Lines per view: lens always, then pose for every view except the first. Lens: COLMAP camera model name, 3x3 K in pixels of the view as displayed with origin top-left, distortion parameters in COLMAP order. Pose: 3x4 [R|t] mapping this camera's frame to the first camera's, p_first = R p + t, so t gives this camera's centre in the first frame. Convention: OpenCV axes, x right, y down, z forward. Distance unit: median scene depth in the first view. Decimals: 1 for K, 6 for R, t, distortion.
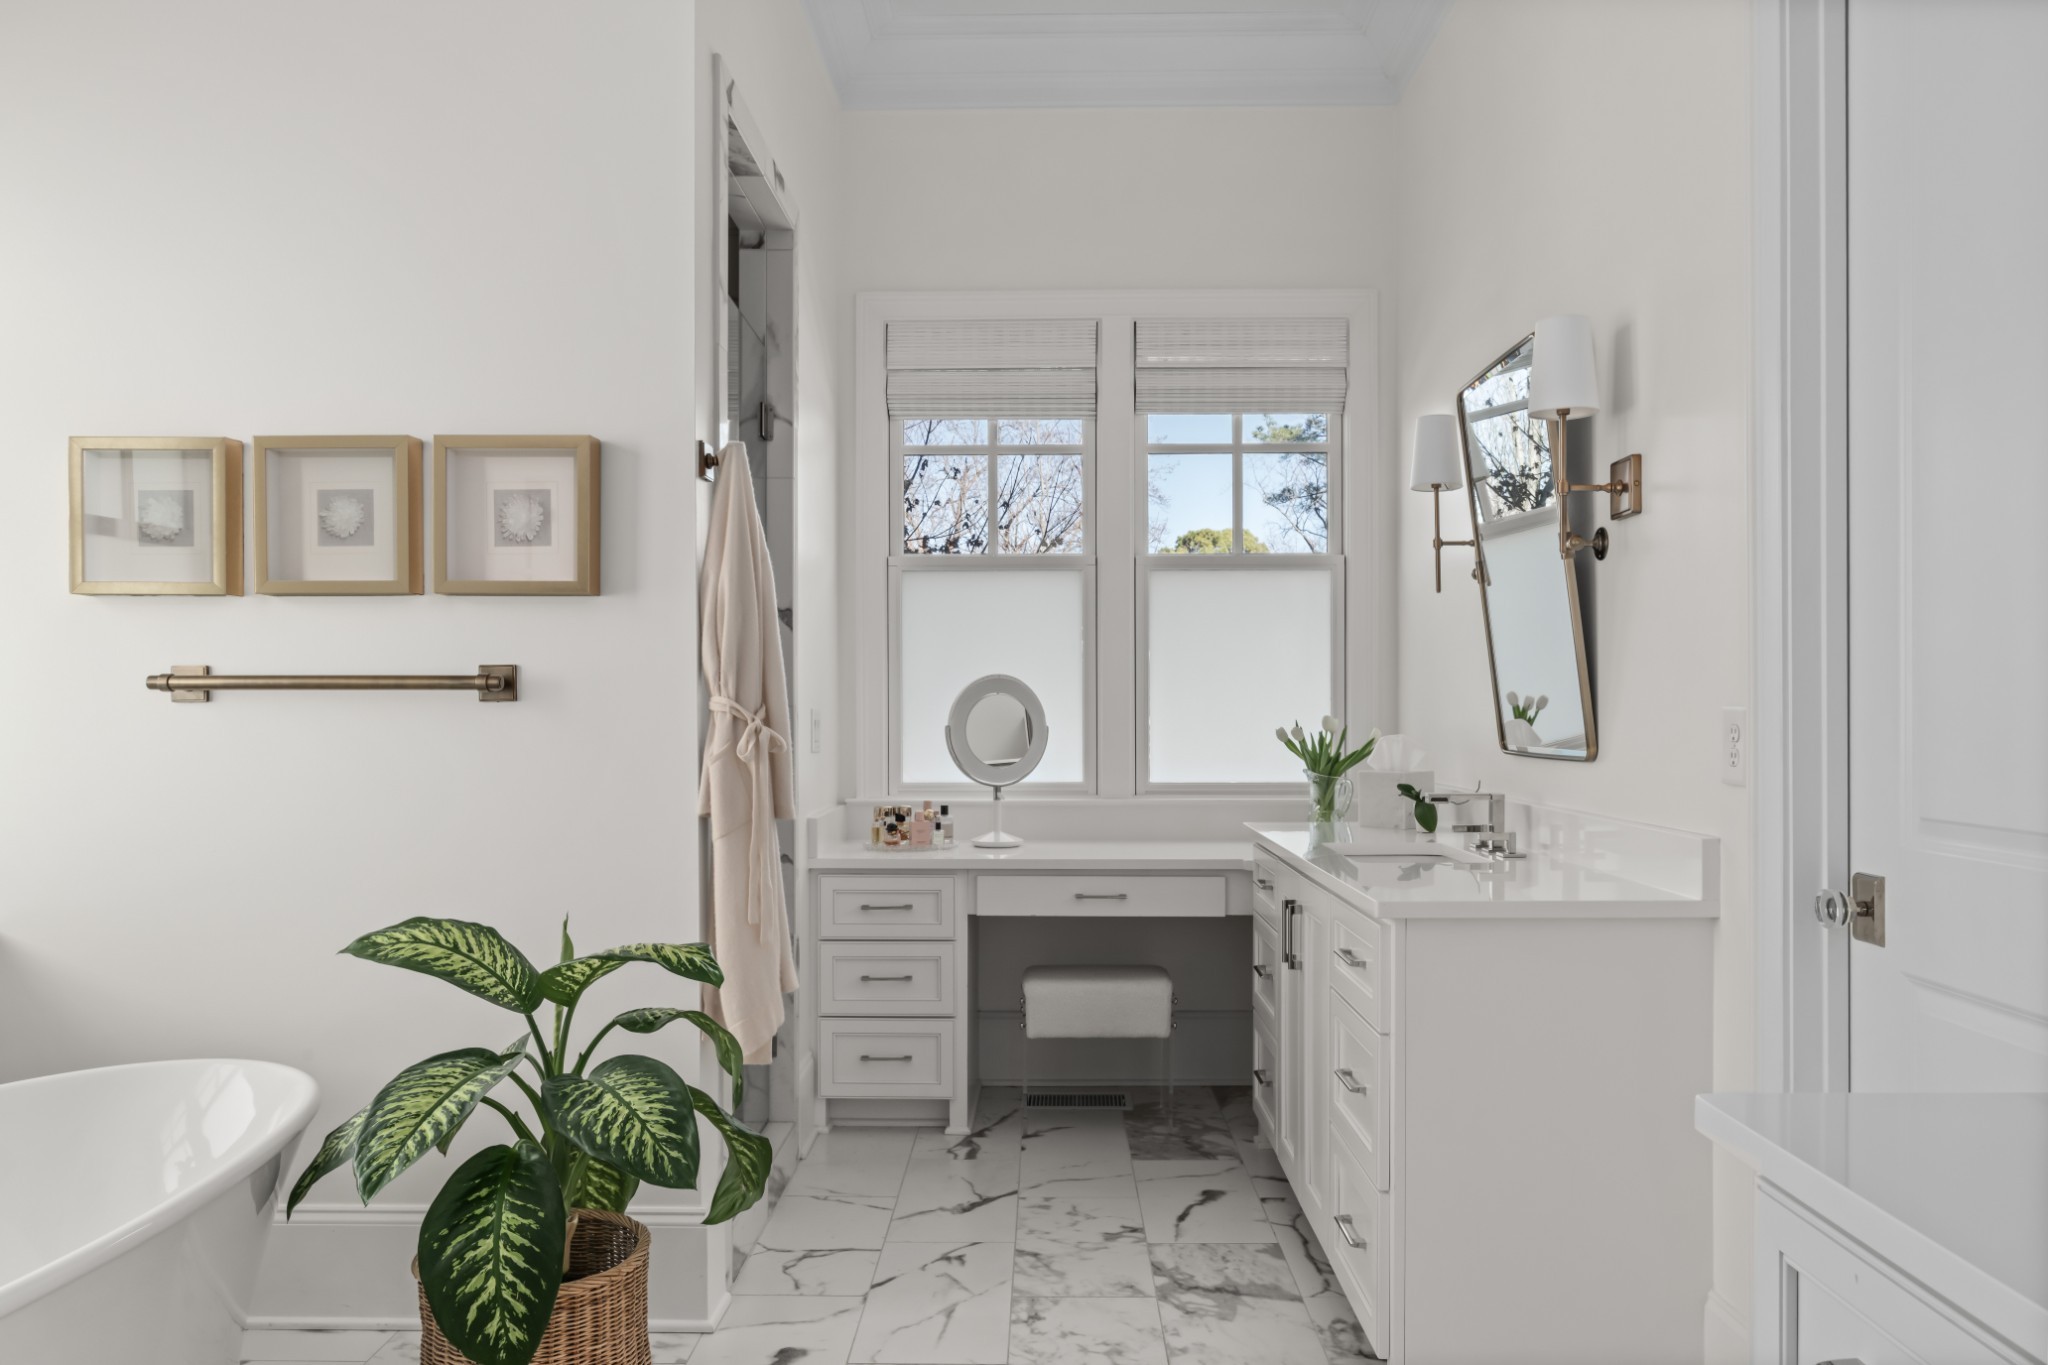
lens RADIAL K [[1397.9, 0, 1025.0], [0, 1397.9, 709.5], [0, 0, 1]] dist [0.000043, -0.000181]
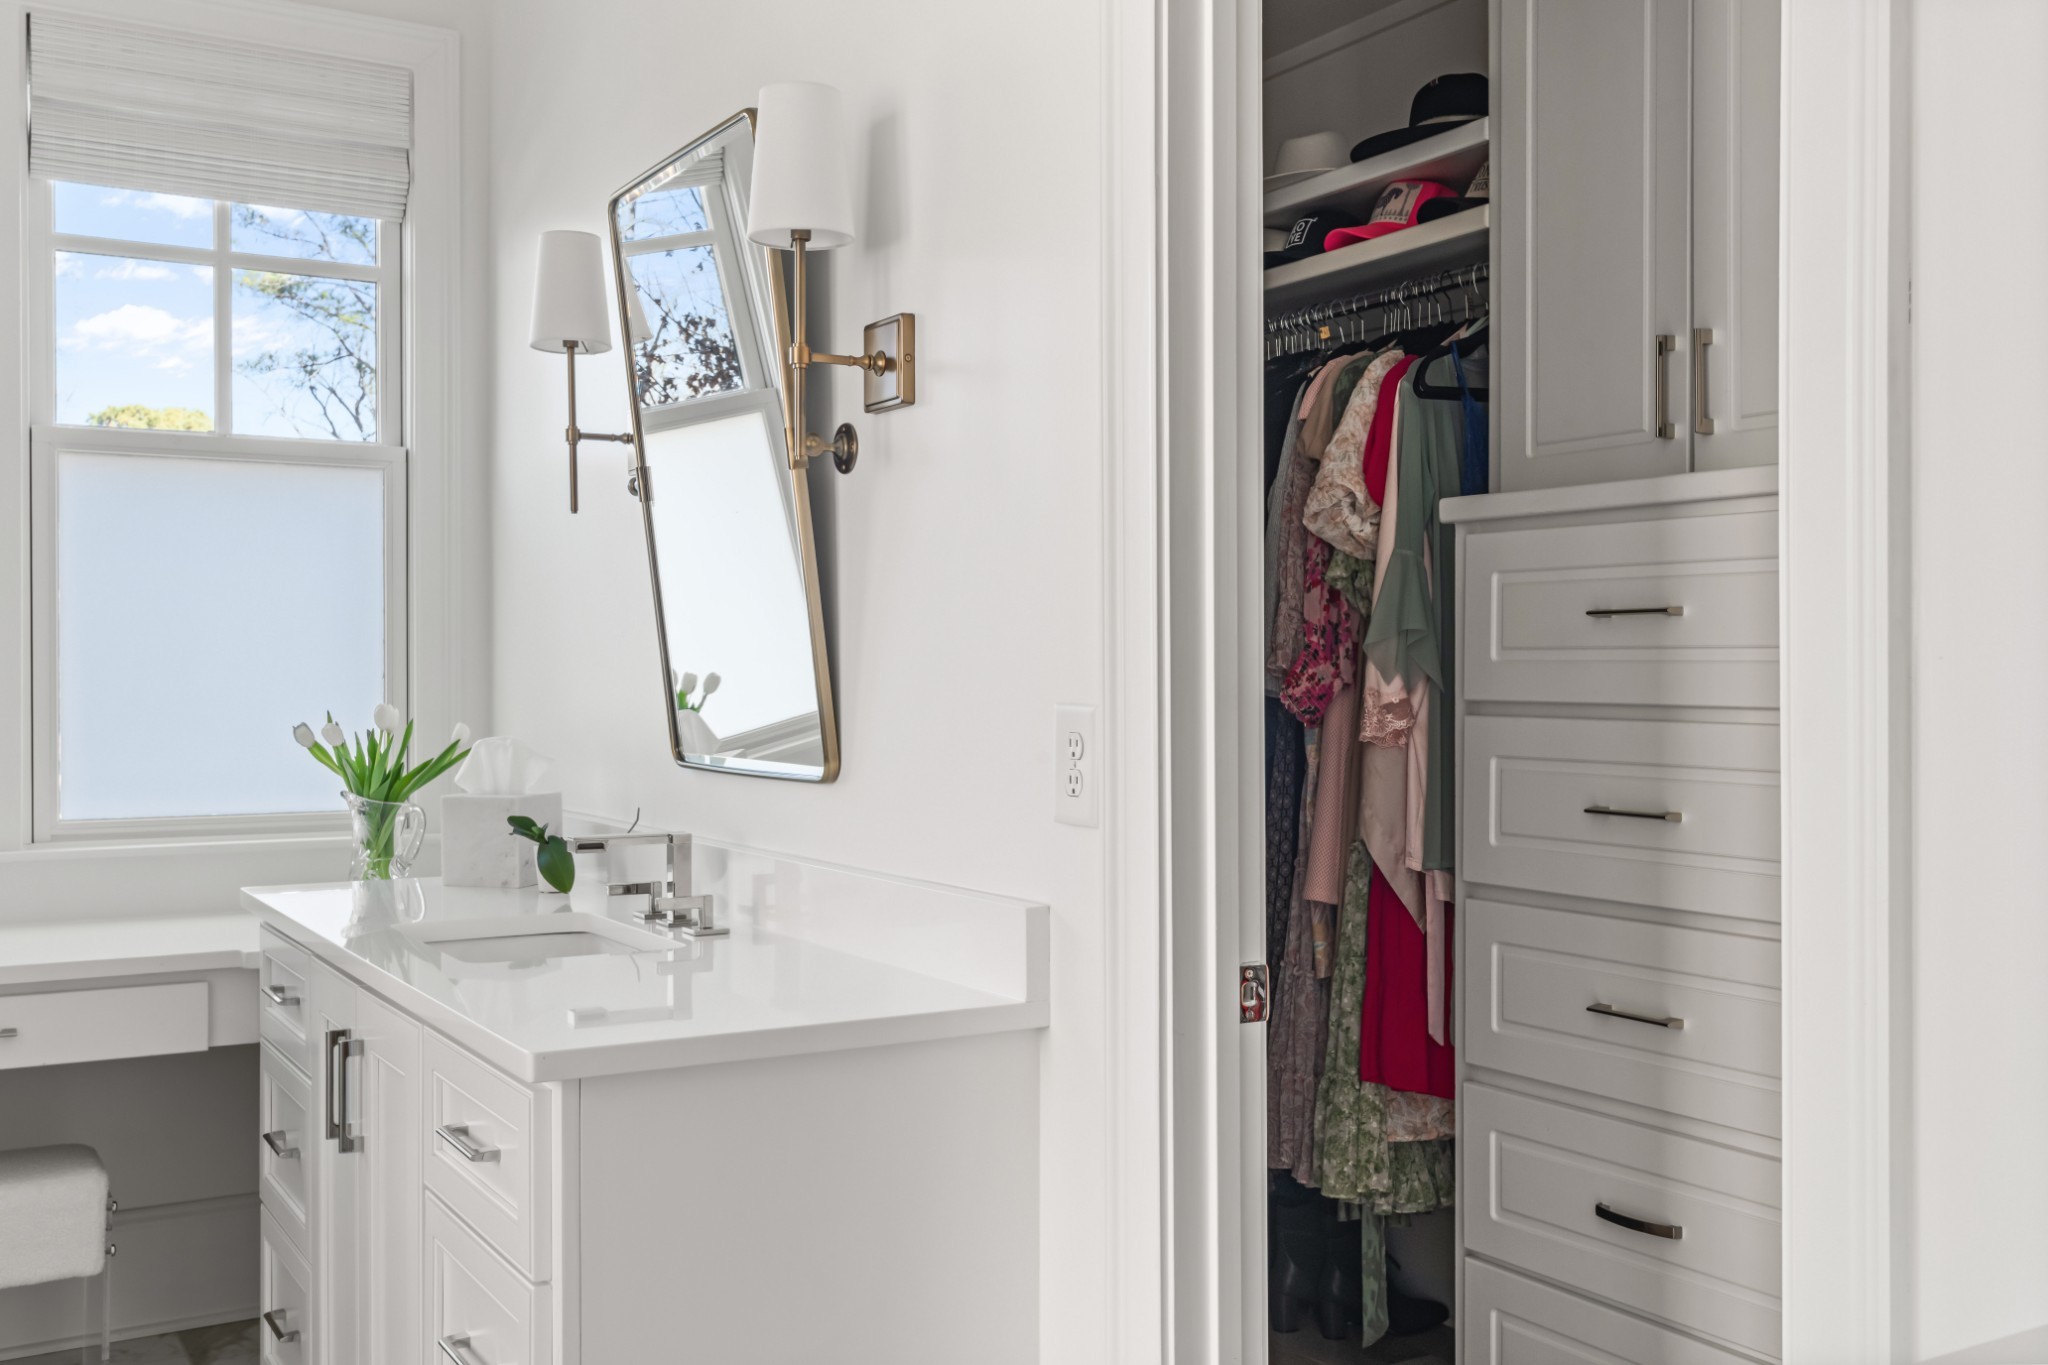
lens RADIAL K [[1899.9, 0, 1024.0], [0, 1899.9, 682.5], [0, 0, 1]] dist [-0.004179, 0.011121]
pose [[0.843930, -0.001584, 0.536451, 0.006170], [-0.000588, 0.999992, 0.003878, -0.010761], [-0.536453, -0.003588, 0.843923, 0.171108]]
